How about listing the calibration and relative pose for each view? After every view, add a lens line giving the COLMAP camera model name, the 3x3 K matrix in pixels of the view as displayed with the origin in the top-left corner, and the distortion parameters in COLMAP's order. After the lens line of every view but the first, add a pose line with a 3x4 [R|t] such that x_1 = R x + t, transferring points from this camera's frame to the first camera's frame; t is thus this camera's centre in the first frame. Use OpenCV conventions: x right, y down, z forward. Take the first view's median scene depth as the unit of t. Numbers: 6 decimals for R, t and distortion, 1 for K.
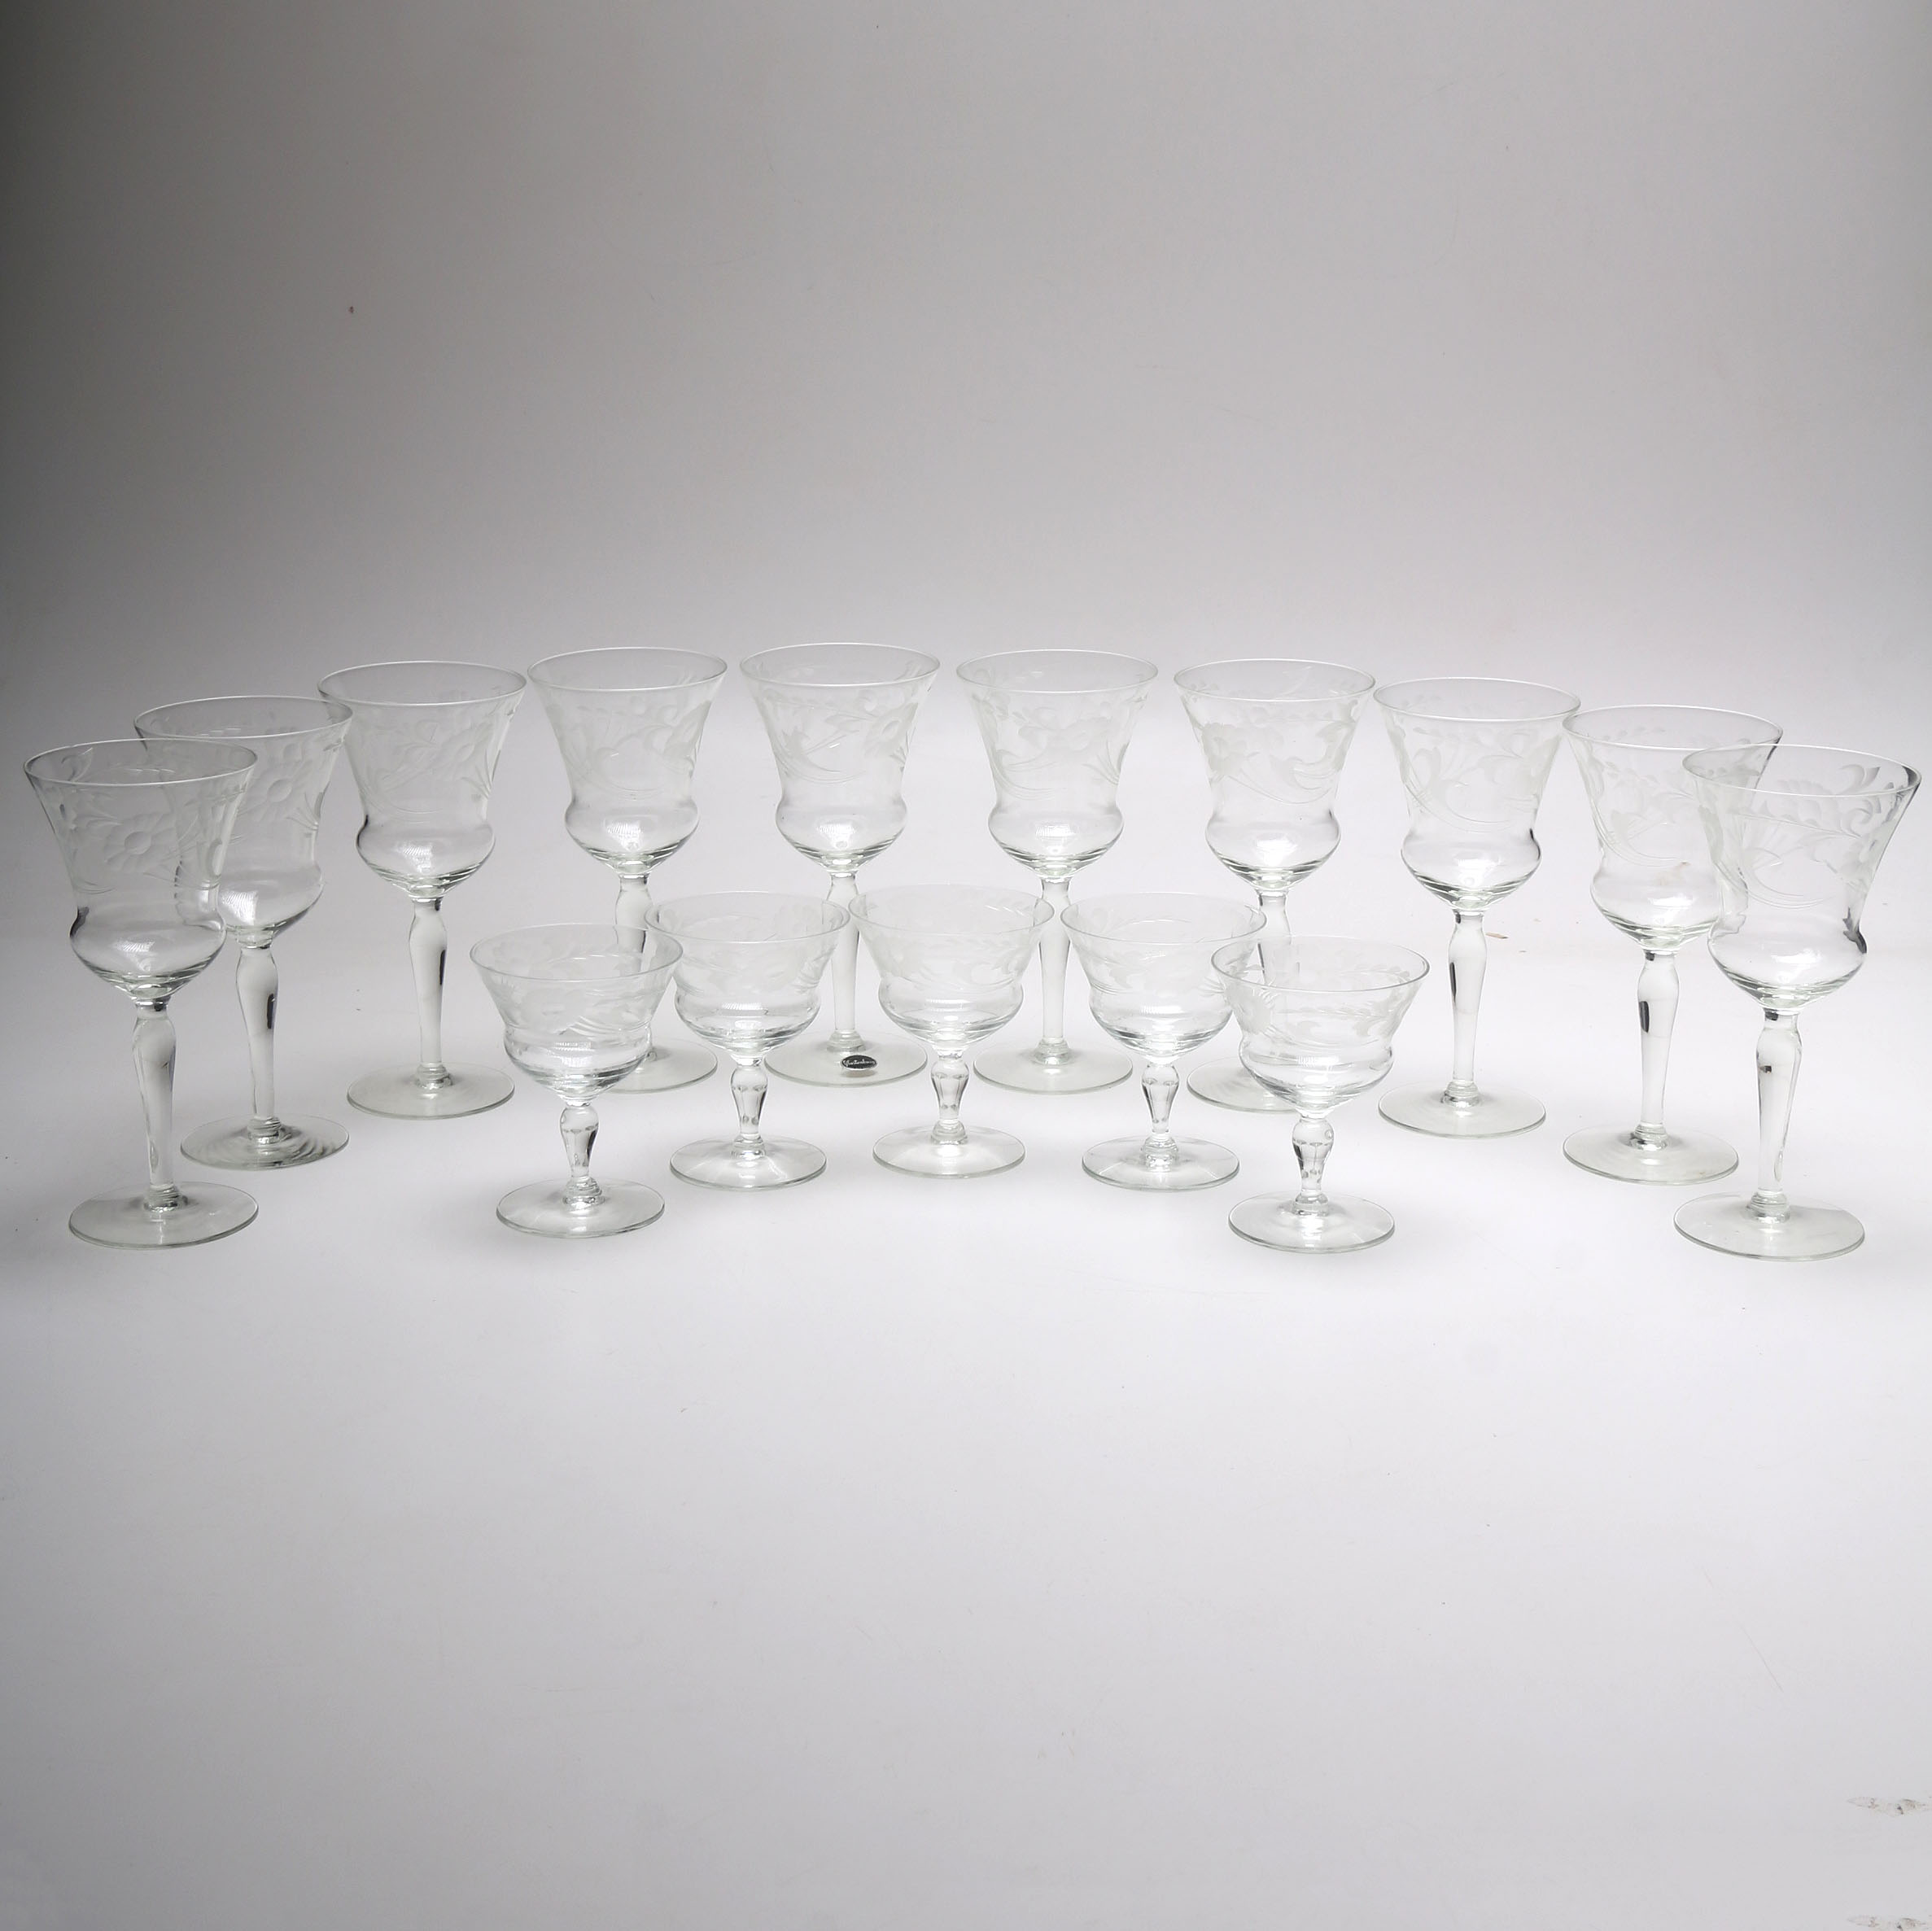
lens RADIAL K [[2519.9, 0, 966.0], [0, 2519.9, 965.5], [0, 0, 1]] dist [0.002008, -0.025688]
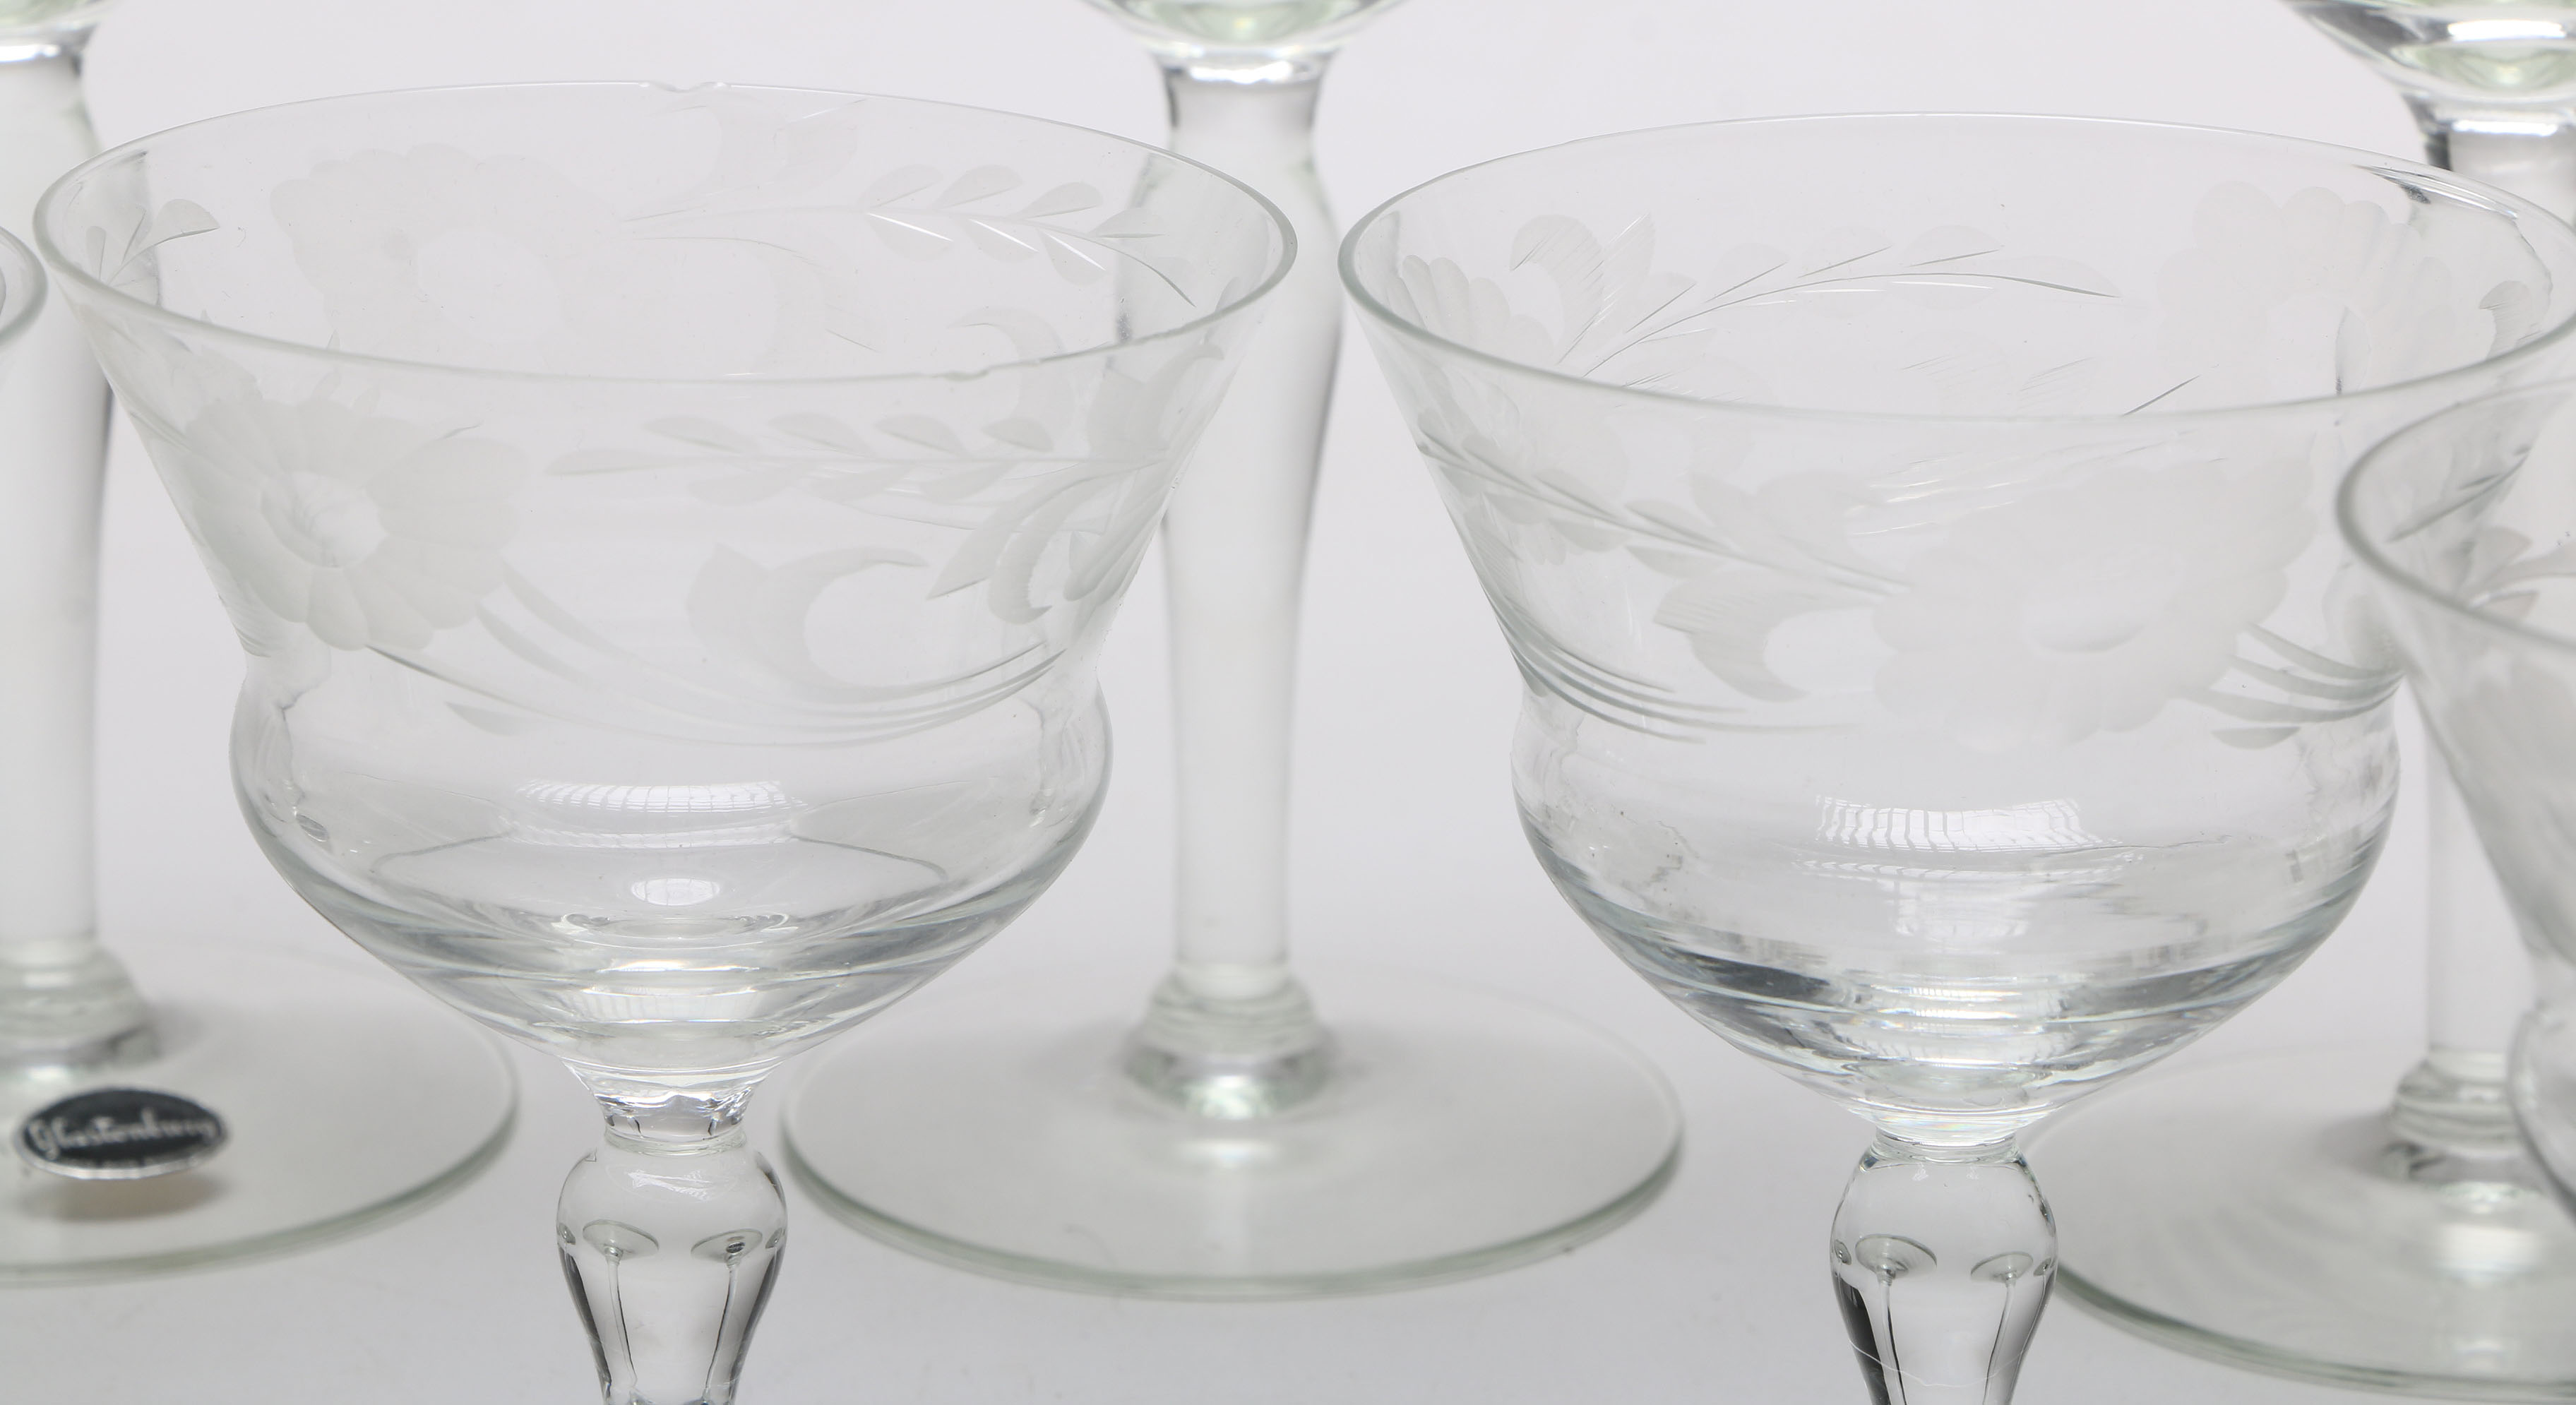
lens RADIAL K [[10460.0, 0, 1284.7], [0, 10460.0, 565.2], [0, 0, 1]] dist [0.661385, 1.609864]
pose [[0.997808, -0.014526, 0.064557, -0.010316], [0.014313, 0.999890, 0.003763, -0.002569], [-0.064605, -0.002830, 0.997907, 0.307953]]
